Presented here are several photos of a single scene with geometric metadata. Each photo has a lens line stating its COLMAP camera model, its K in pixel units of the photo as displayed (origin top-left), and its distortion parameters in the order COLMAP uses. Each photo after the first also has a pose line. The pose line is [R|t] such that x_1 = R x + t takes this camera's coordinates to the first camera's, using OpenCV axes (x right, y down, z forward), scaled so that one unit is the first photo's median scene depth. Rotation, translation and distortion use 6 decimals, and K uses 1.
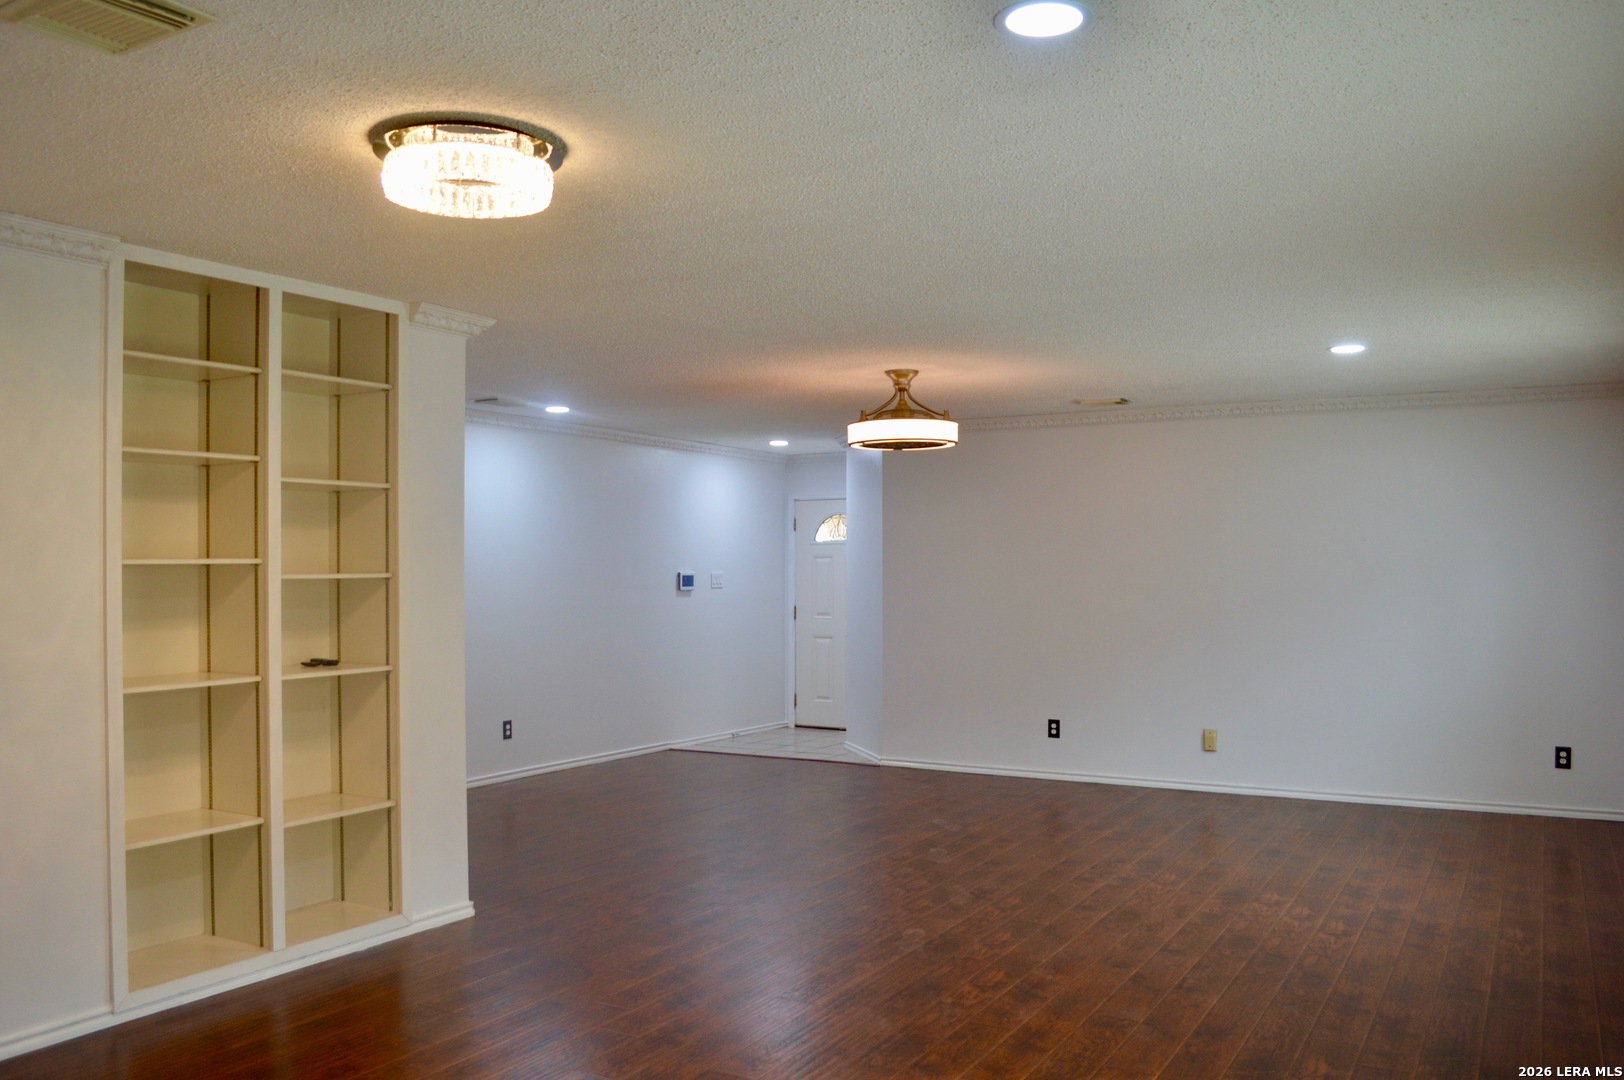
lens RADIAL K [[1314.1, 0, 811.9], [0, 1314.1, 577.7], [0, 0, 1]] dist [-0.076760, 0.010577]
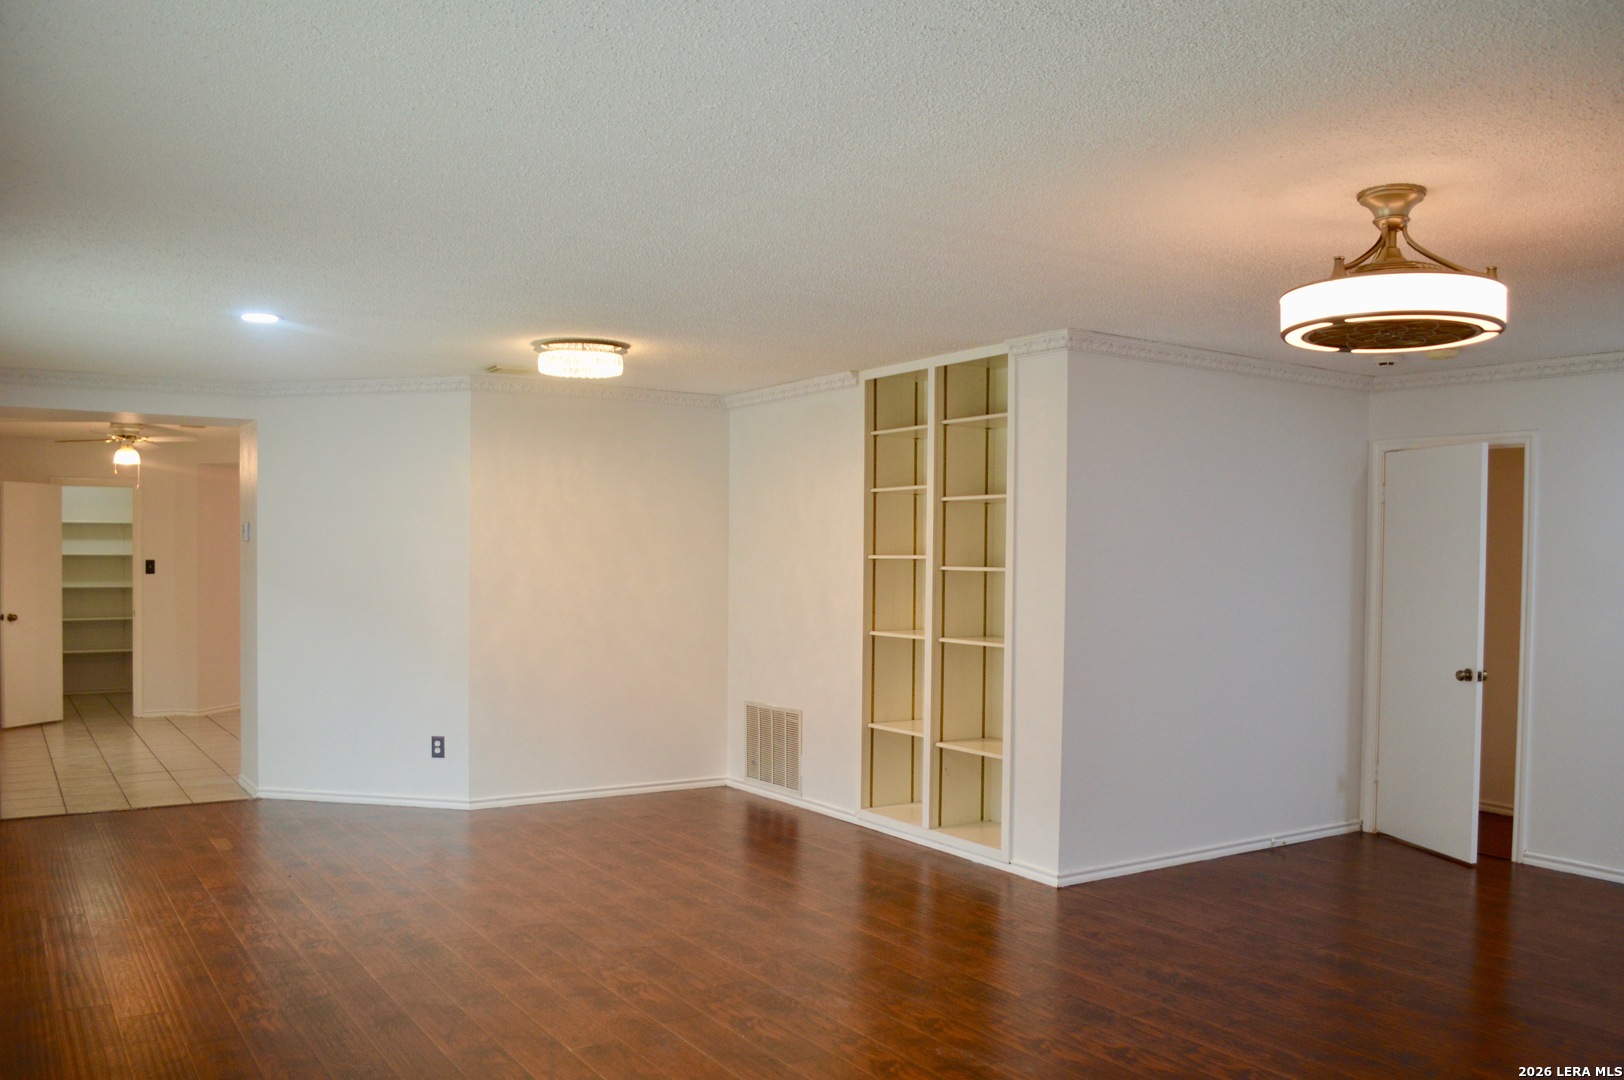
lens RADIAL K [[1314.1, 0, 811.9], [0, 1314.1, 577.7], [0, 0, 1]] dist [-0.076760, 0.010577]
pose [[-0.454765, 0.015328, -0.890480, 0.875338], [-0.015381, 0.999568, 0.025060, -0.022776], [0.890479, 0.025093, -0.454332, 1.441437]]
